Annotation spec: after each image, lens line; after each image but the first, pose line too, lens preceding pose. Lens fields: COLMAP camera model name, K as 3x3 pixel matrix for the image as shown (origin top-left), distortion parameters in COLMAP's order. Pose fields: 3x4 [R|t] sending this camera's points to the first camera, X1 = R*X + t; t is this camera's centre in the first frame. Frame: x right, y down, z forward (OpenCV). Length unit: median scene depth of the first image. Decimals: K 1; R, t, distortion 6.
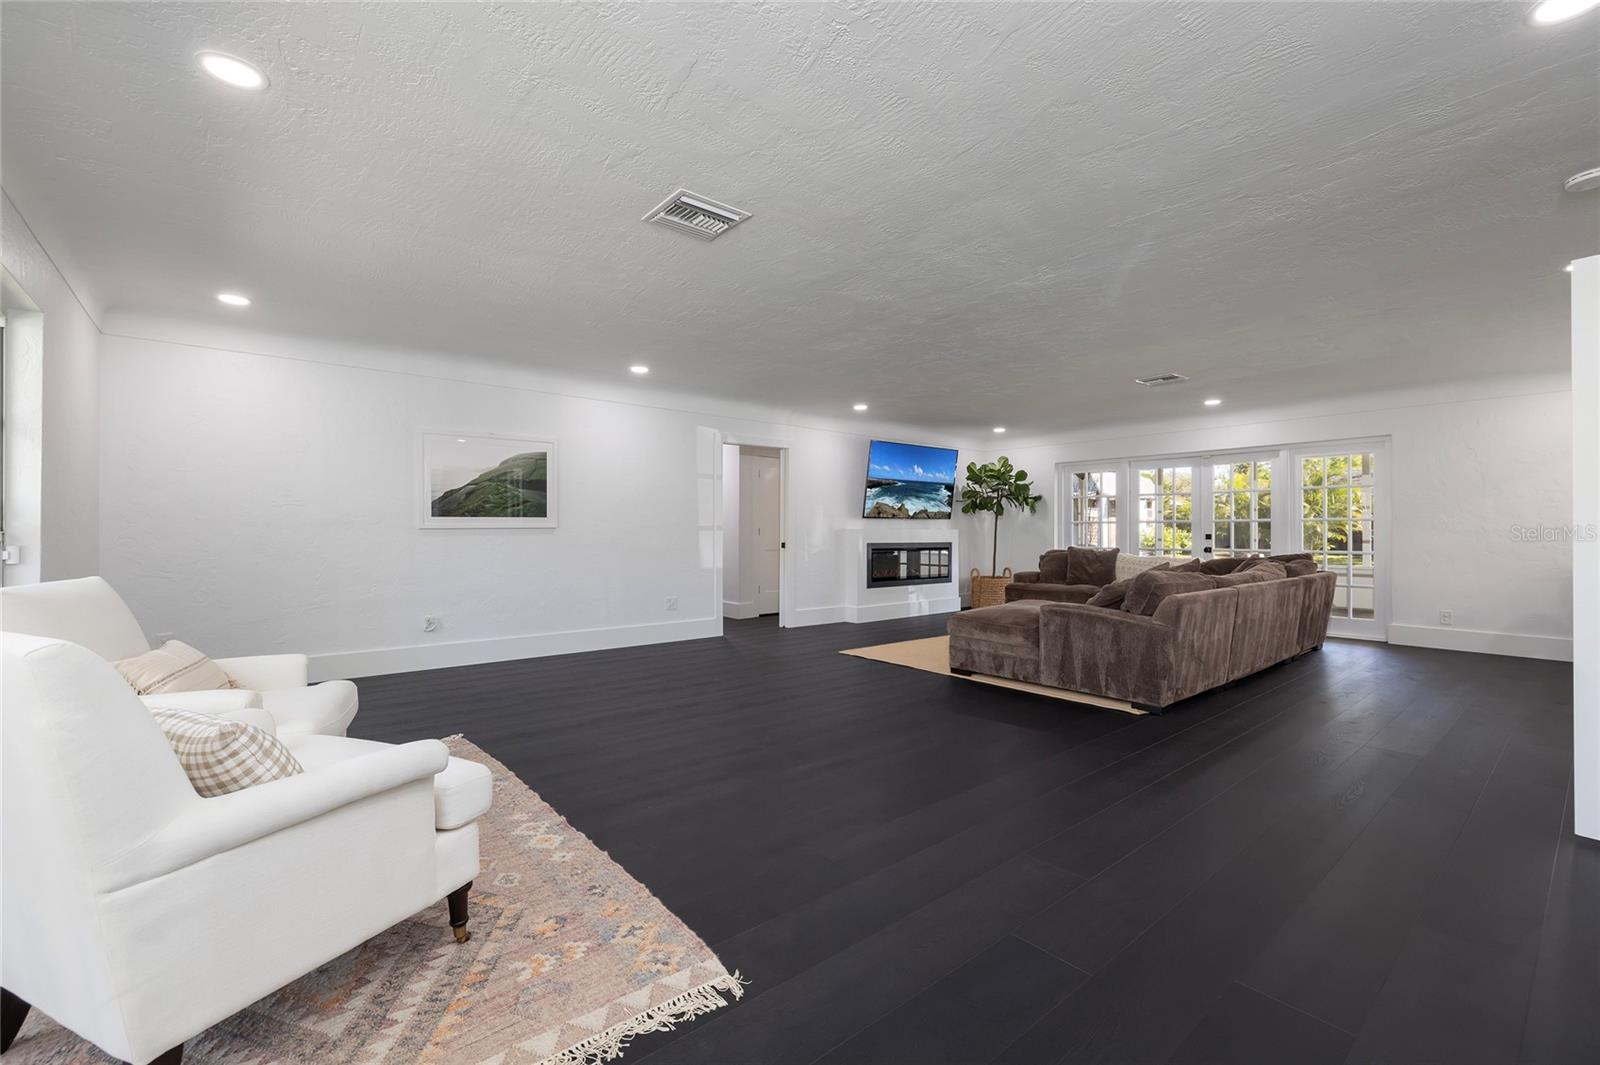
lens RADIAL K [[678.4, 0, 829.6], [0, 678.4, 544.8], [0, 0, 1]] dist [0.005202, -0.000899]
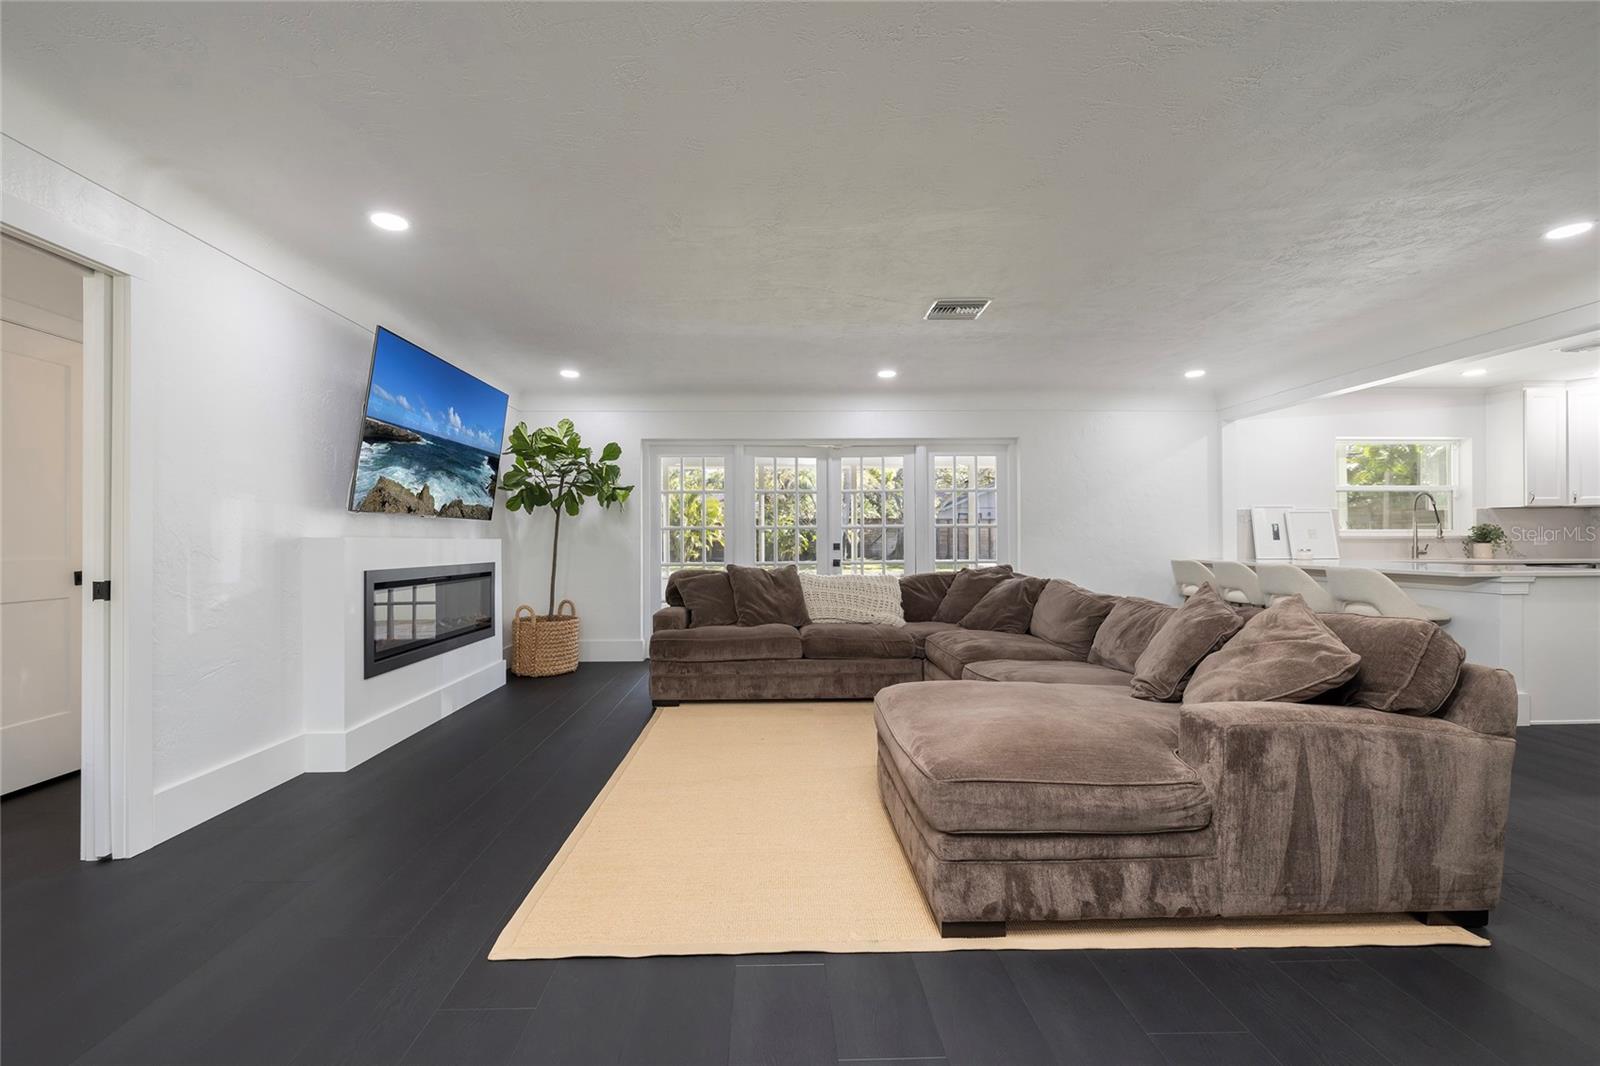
lens RADIAL K [[678.4, 0, 795.2], [0, 678.4, 535.4], [0, 0, 1]] dist [0.005202, -0.000899]
pose [[0.644421, -0.000624, 0.764671, -0.087611], [0.021992, 0.999601, -0.017717, -0.011170], [-0.764355, 0.028234, 0.644177, 0.493387]]
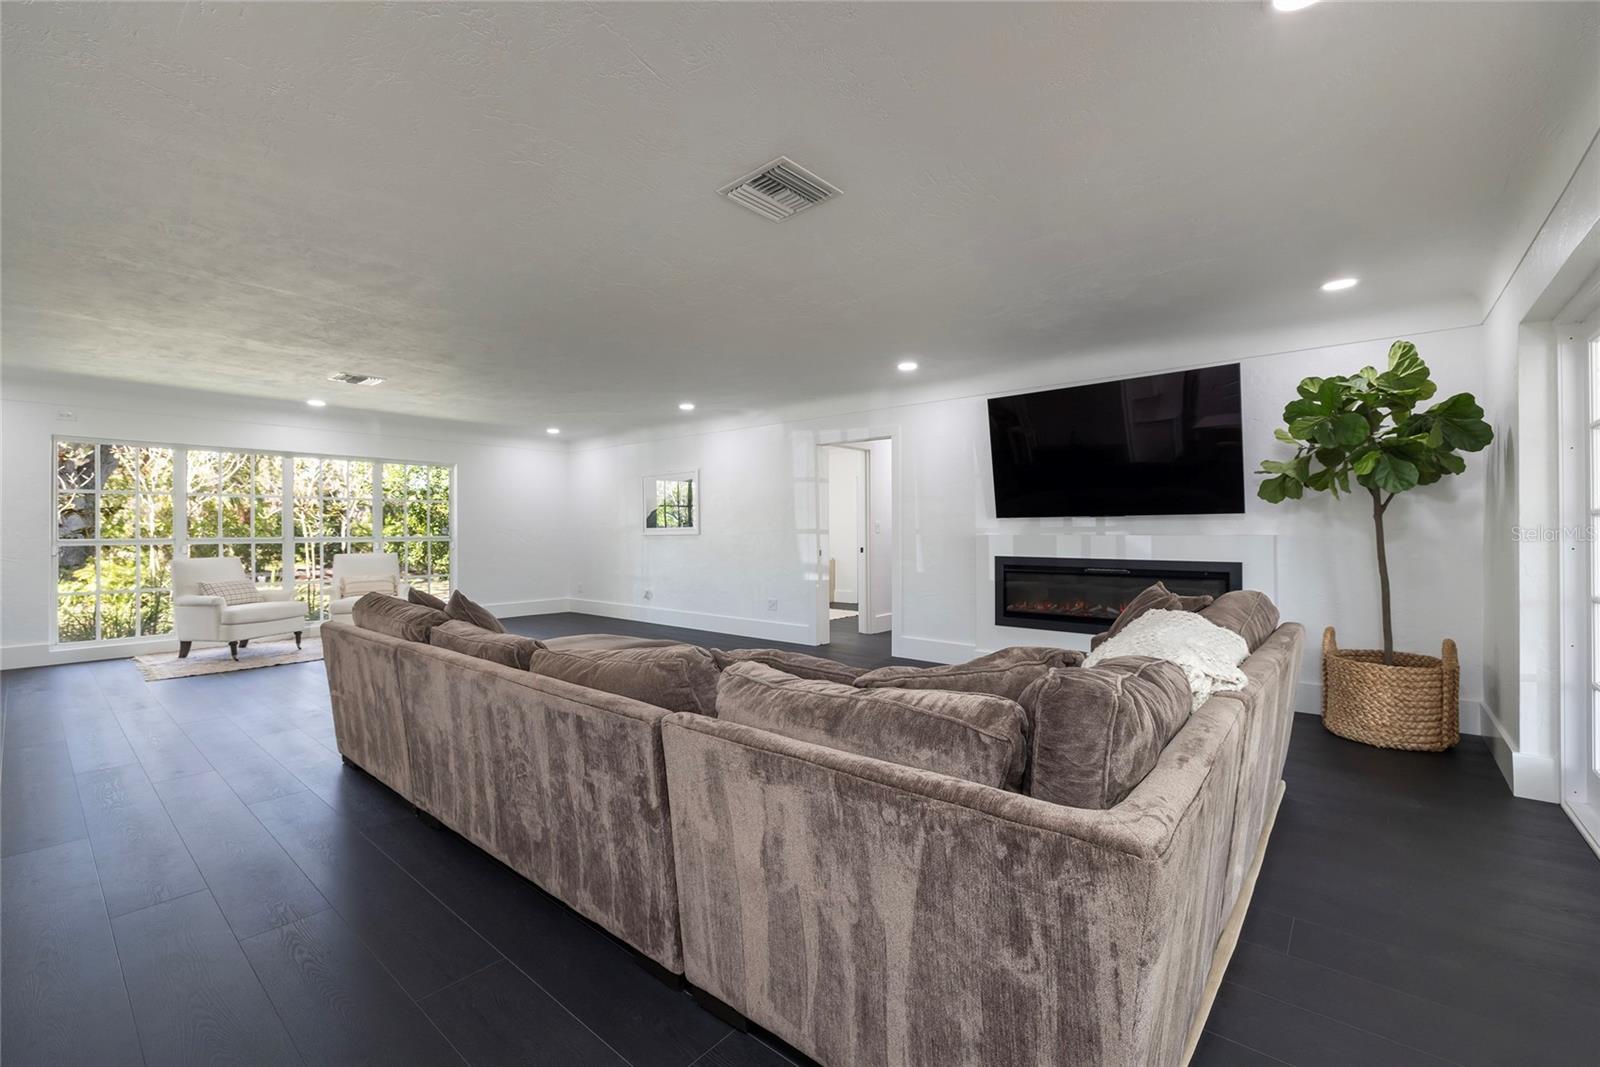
lens RADIAL K [[678.4, 0, 794.4], [0, 678.4, 525.4], [0, 0, 1]] dist [0.005202, -0.000899]
pose [[0.128393, -0.006785, -0.991700, 0.644232], [-0.013256, 0.999876, -0.008557, -0.022621], [0.991635, 0.014245, 0.128287, 0.679299]]
